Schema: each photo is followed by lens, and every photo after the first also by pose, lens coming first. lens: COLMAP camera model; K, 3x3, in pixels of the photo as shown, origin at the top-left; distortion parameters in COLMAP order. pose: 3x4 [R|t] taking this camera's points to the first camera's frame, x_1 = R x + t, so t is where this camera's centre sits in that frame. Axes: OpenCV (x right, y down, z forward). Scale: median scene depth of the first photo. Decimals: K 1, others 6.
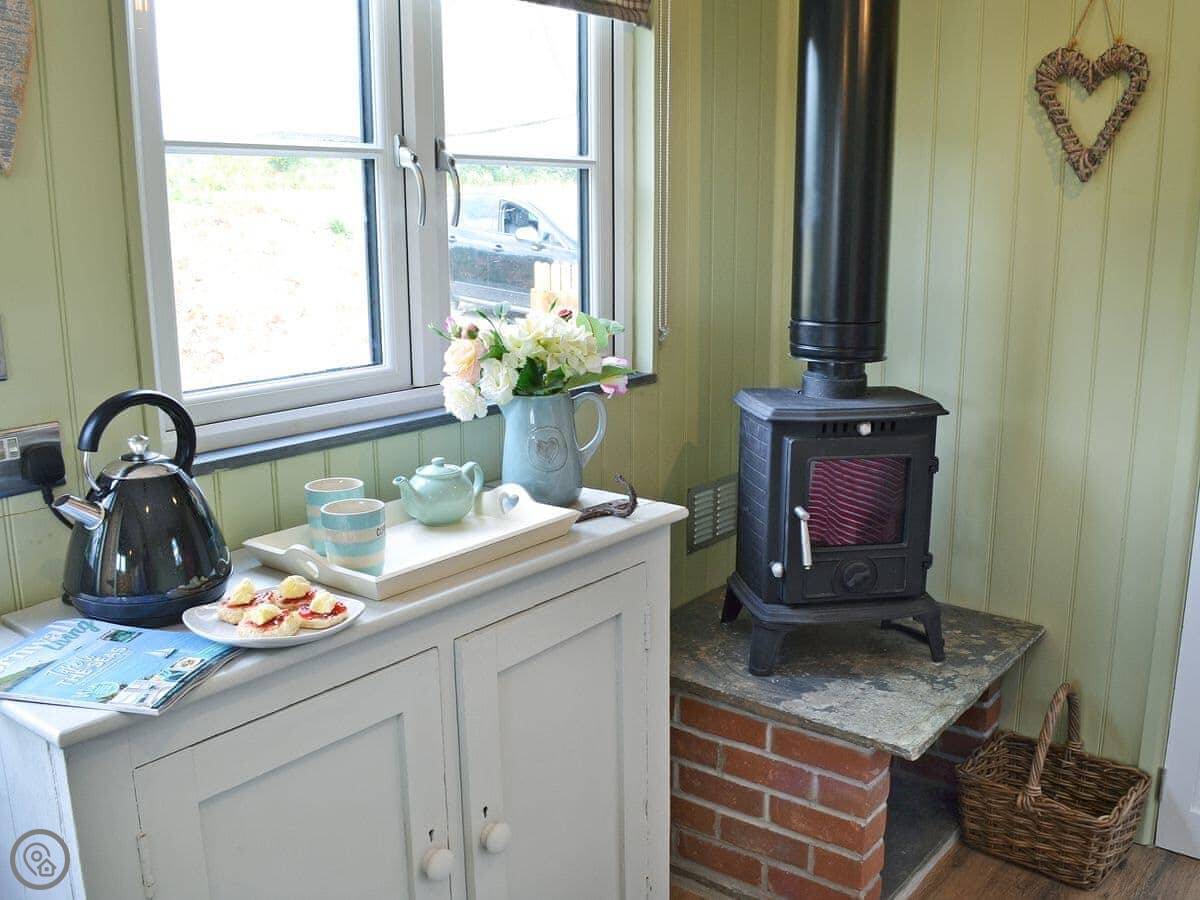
lens RADIAL K [[1112.2, 0, 601.5], [0, 1112.2, 438.9], [0, 0, 1]] dist [-0.098227, 0.002718]
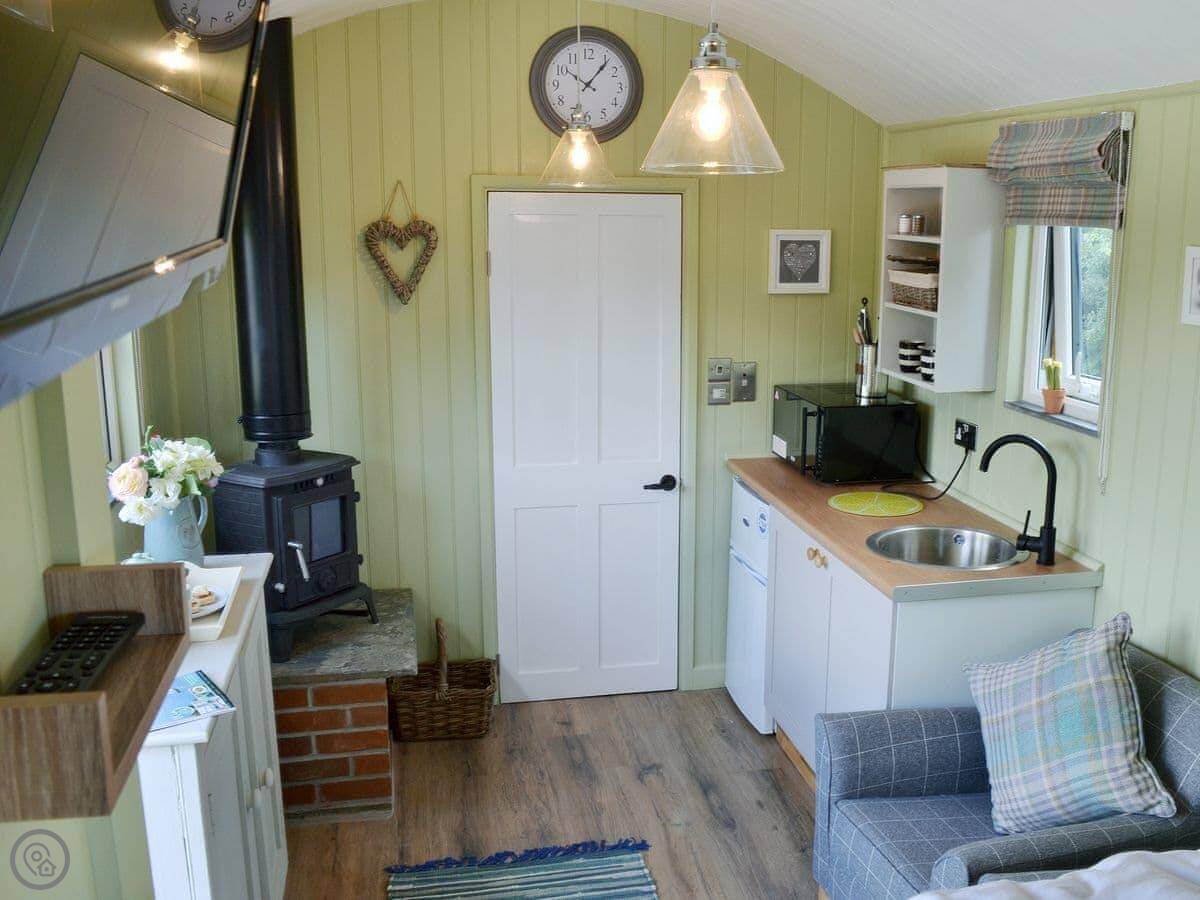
lens RADIAL K [[1166.2, 0, 572.4], [0, 1166.2, 447.2], [0, 0, 1]] dist [-0.107397, -0.003891]
pose [[0.680799, -0.153207, 0.716268, -0.653873], [0.161971, 0.985161, 0.056772, -0.089623], [-0.714337, 0.077364, 0.695512, -0.352404]]
